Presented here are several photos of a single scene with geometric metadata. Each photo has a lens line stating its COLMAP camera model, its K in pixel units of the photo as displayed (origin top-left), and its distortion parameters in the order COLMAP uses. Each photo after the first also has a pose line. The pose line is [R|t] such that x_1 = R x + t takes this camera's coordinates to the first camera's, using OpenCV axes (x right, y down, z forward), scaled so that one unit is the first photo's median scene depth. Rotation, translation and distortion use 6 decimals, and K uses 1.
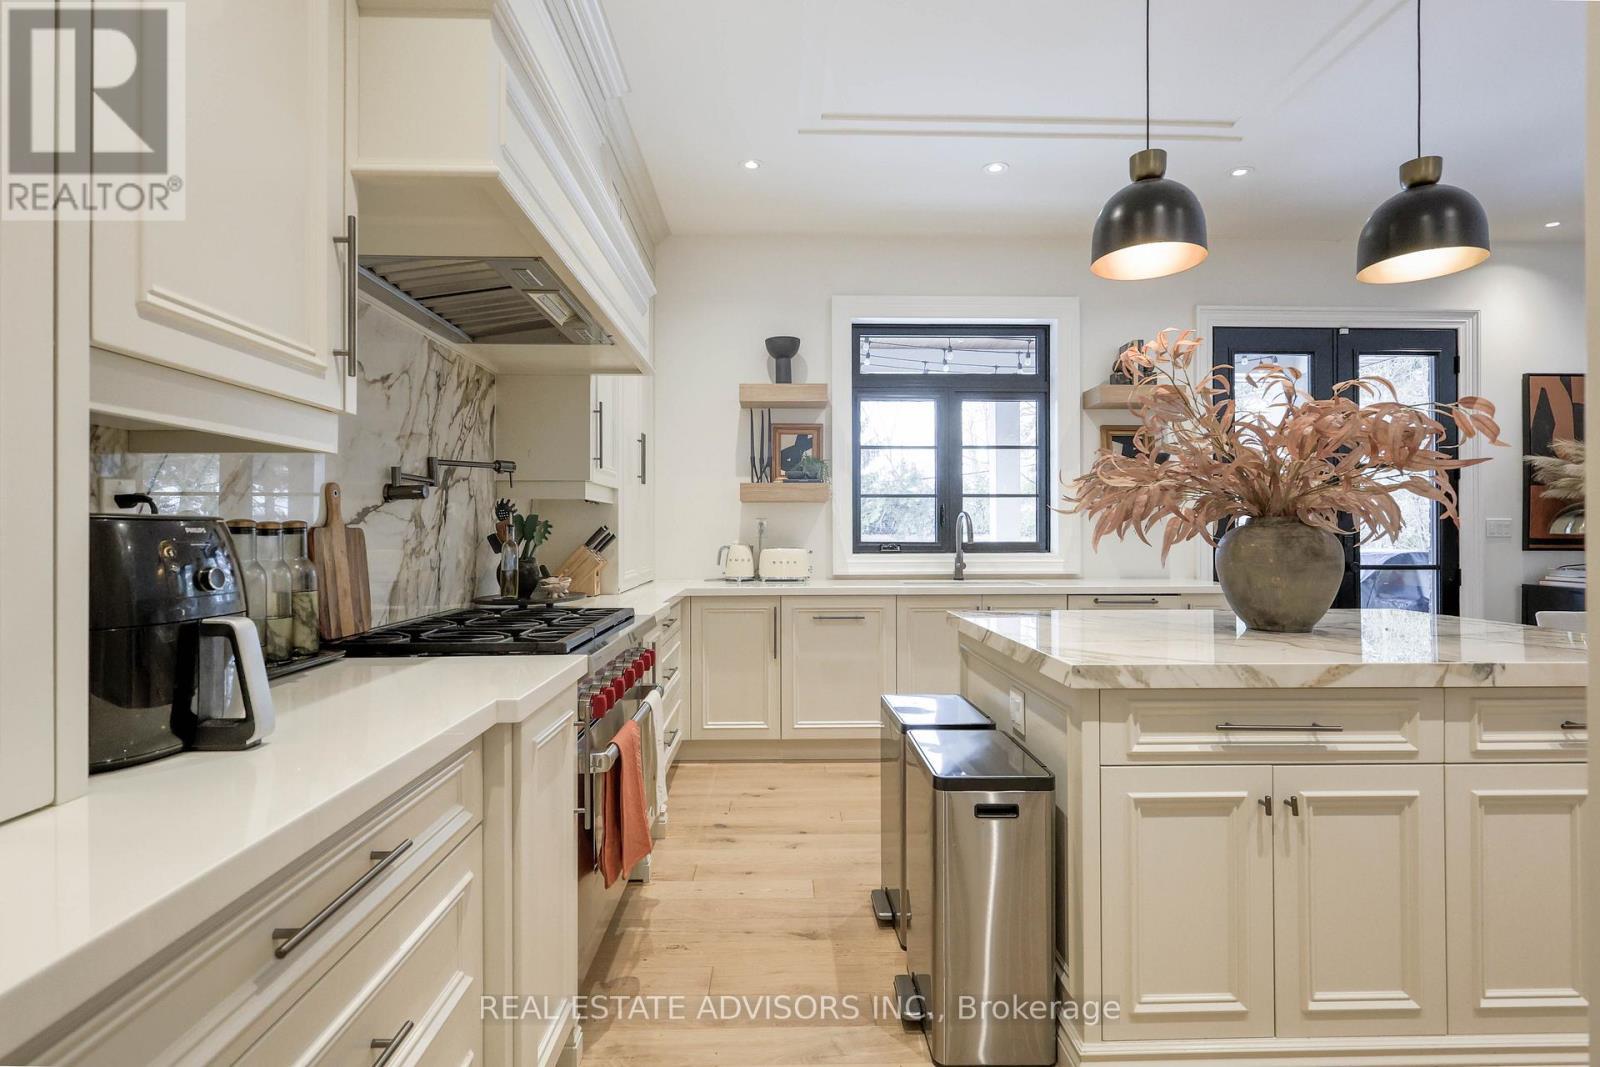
lens RADIAL K [[791.9, 0, 795.3], [0, 791.9, 530.5], [0, 0, 1]] dist [0.002187, -0.000341]
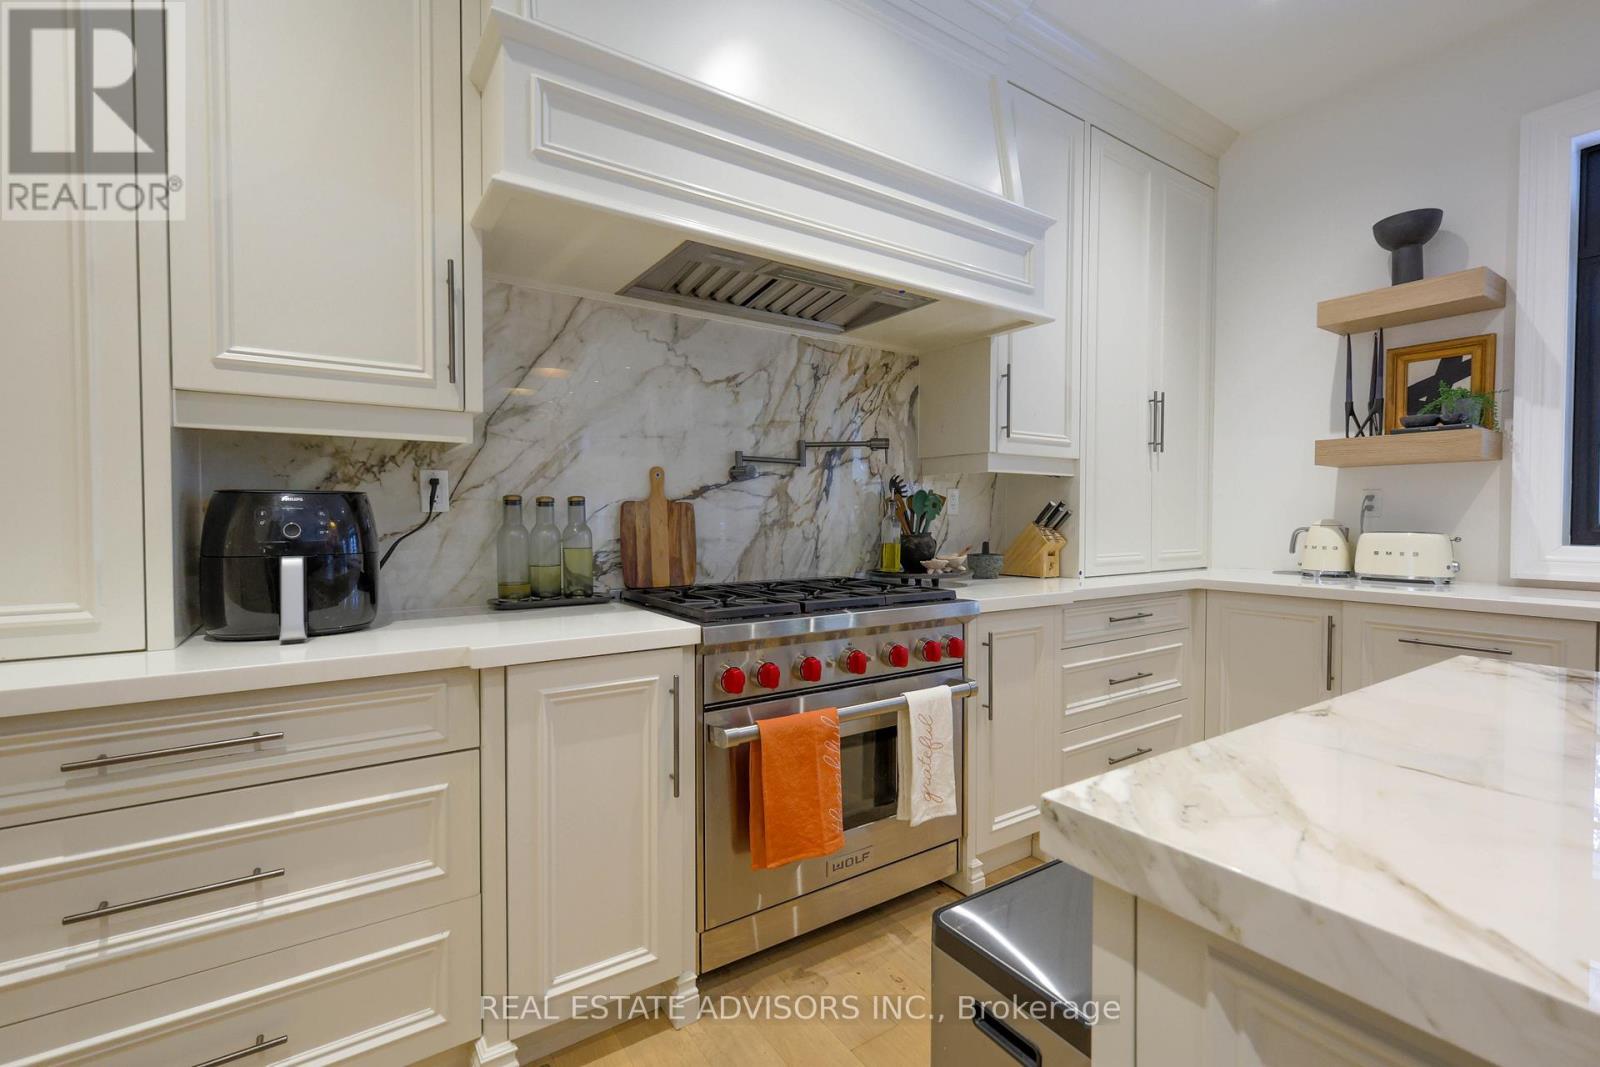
lens RADIAL K [[704.6, 0, 795.8], [0, 704.6, 528.7], [0, 0, 1]] dist [0.008449, 0.000979]
pose [[0.538382, 0.020212, -0.842458, 0.277167], [-0.000953, 0.999726, 0.023376, 0.007078], [0.842700, -0.011782, 0.538254, 0.316298]]
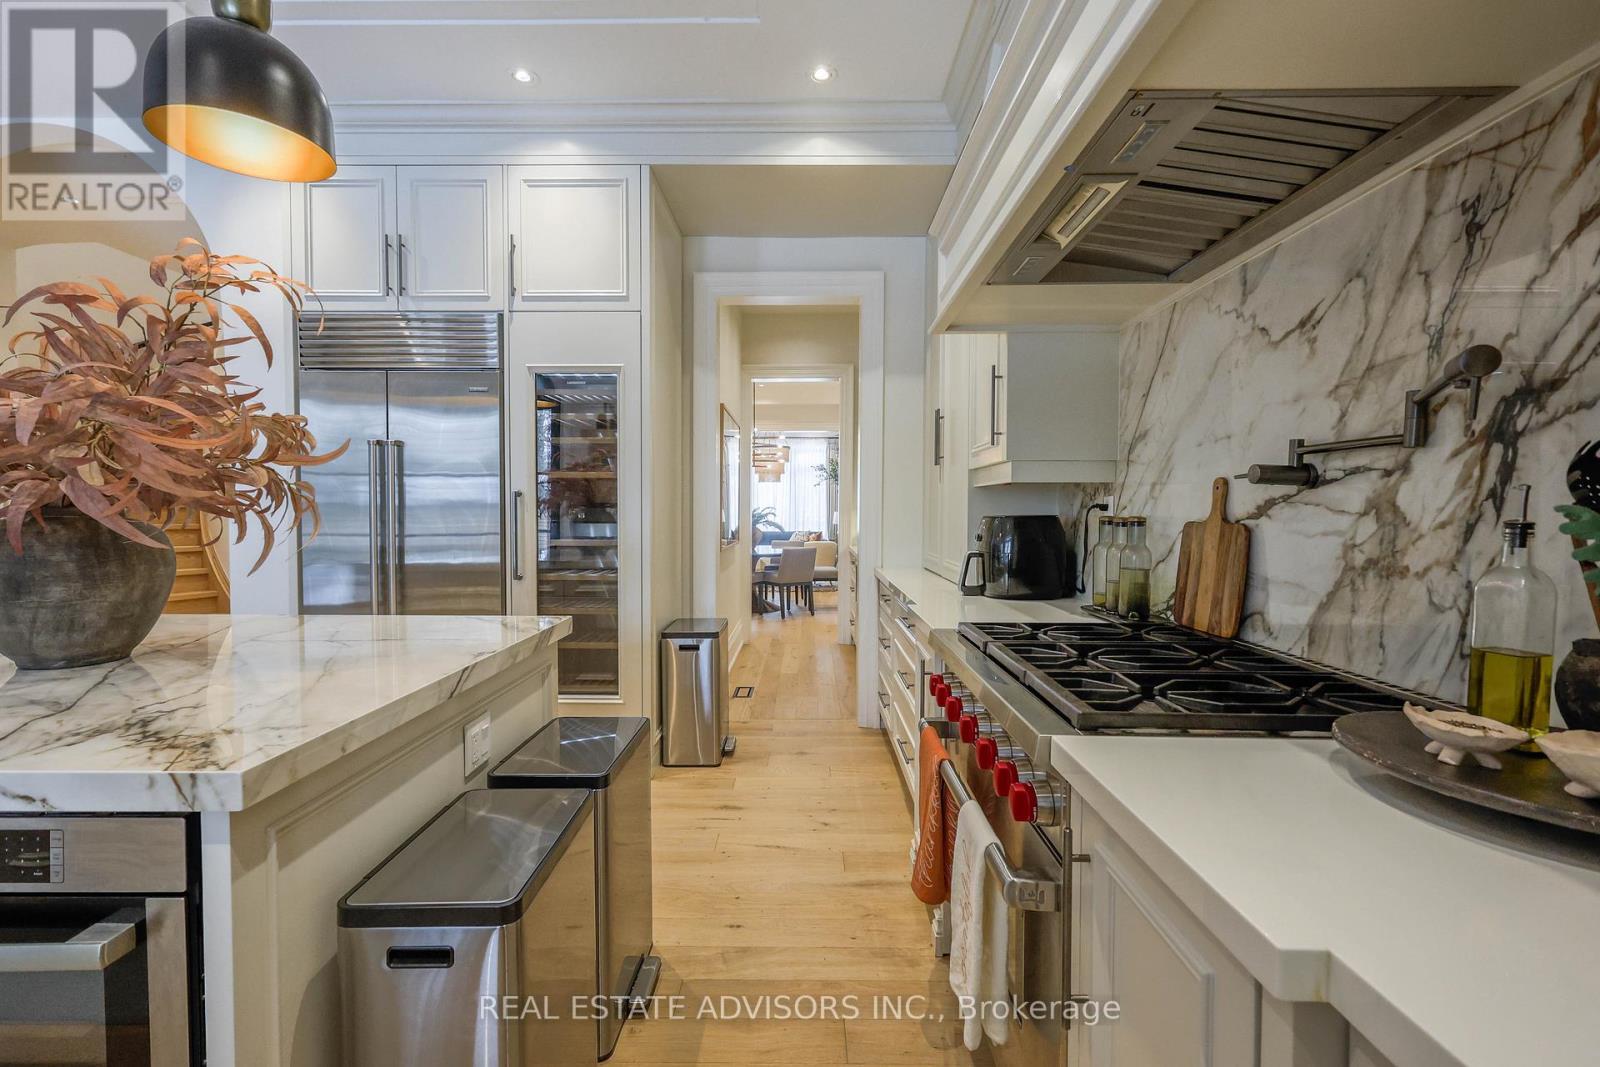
lens RADIAL K [[704.6, 0, 801.7], [0, 704.6, 533.6], [0, 0, 1]] dist [0.008449, 0.000979]
pose [[-0.999647, -0.005403, 0.026000, -0.045434], [-0.004659, 0.999580, 0.028601, -0.007144], [-0.026144, 0.028469, -0.999253, 1.047202]]
